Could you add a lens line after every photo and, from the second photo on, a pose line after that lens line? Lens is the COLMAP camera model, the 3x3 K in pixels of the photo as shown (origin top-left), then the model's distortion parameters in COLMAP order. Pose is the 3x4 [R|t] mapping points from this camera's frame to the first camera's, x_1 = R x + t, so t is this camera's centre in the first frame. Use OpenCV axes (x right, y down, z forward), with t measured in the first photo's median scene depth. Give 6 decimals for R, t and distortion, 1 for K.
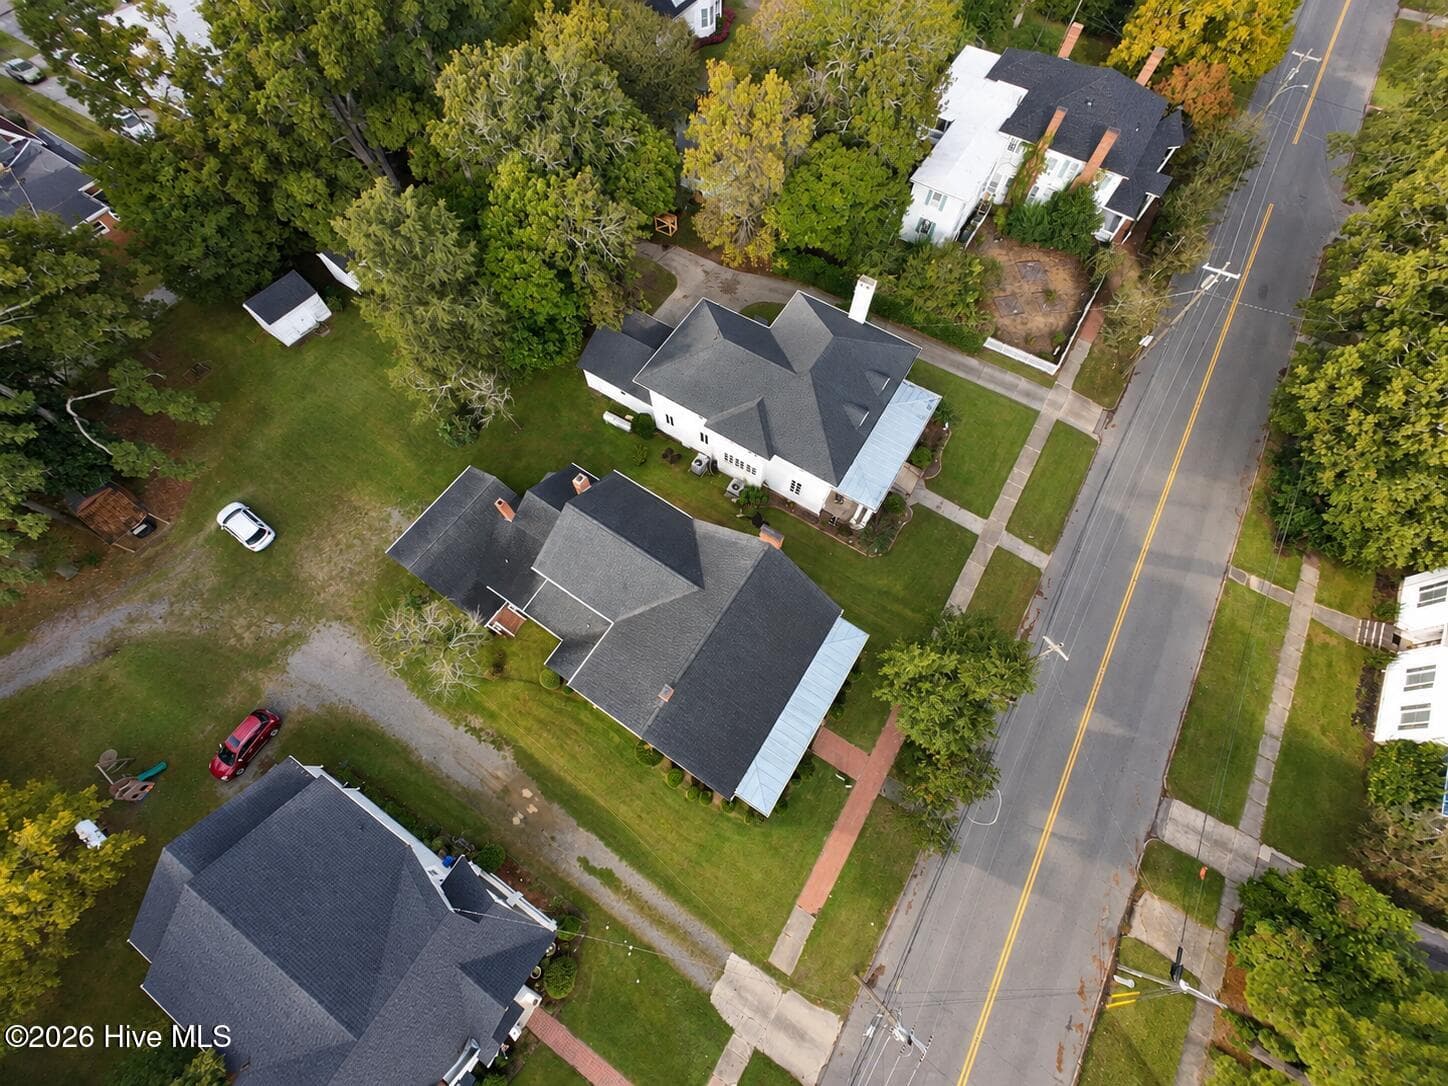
lens RADIAL K [[560.6, 0, 727.1], [0, 560.6, 547.1], [0, 0, 1]] dist [-0.003542, 0.000658]
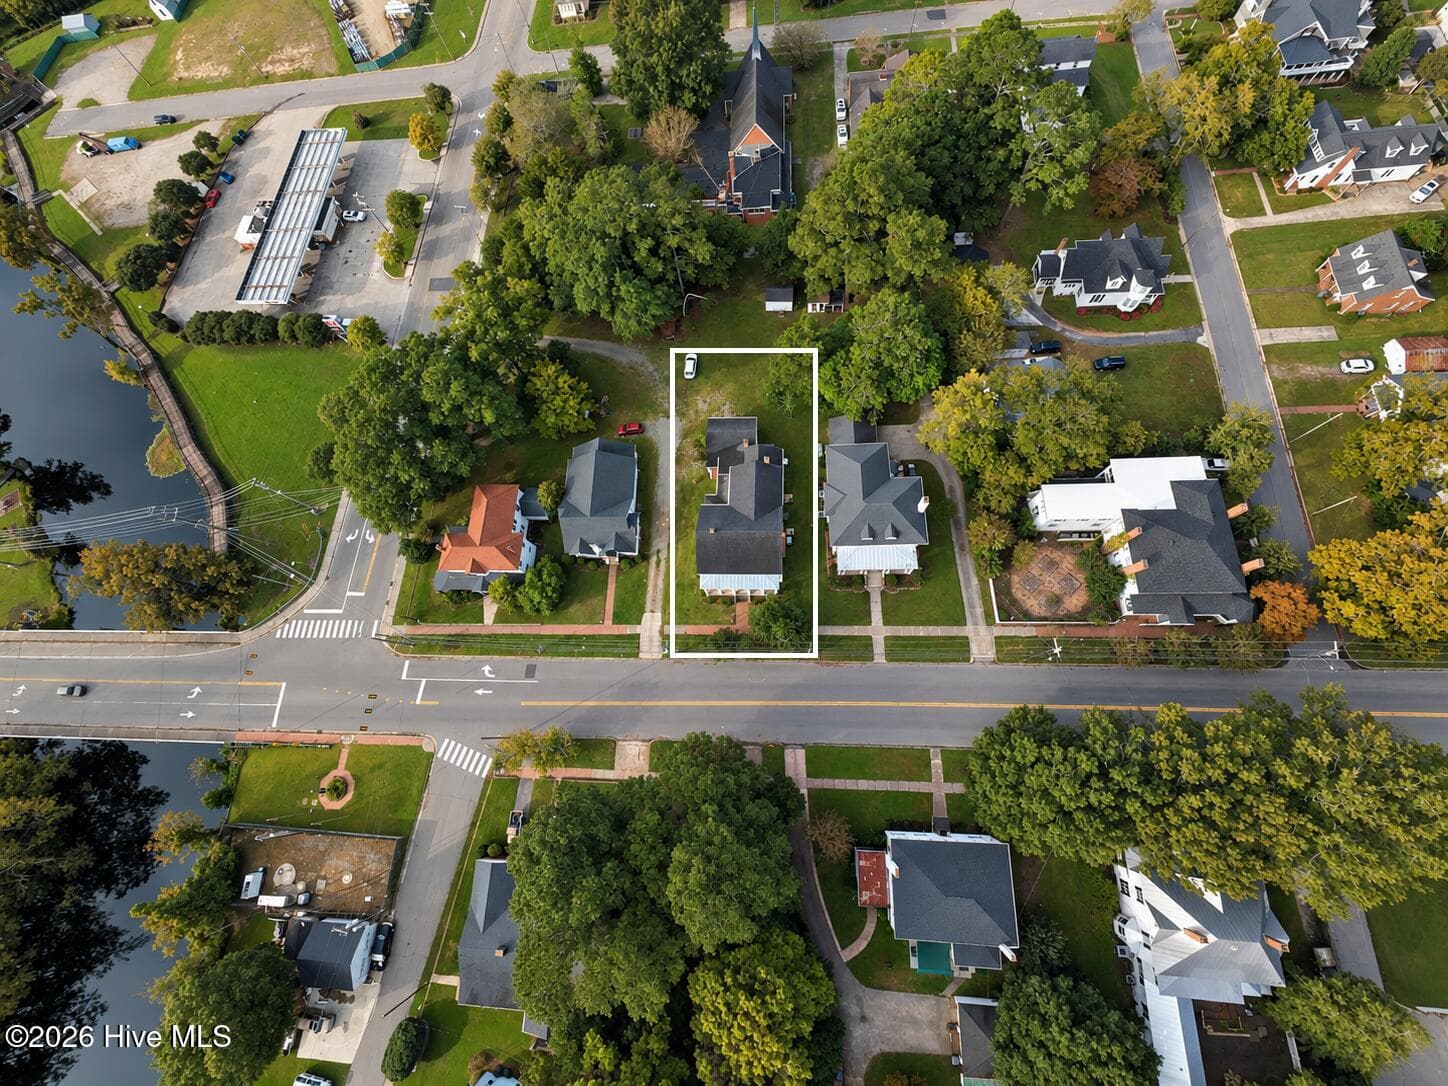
lens RADIAL K [[560.6, 0, 716.6], [0, 560.6, 545.0], [0, 0, 1]] dist [-0.003542, 0.000658]
pose [[0.505690, 0.795166, -0.334647, 0.662621], [-0.738022, 0.599606, 0.309508, -0.430280], [0.446767, 0.090462, 0.890065, -1.105640]]
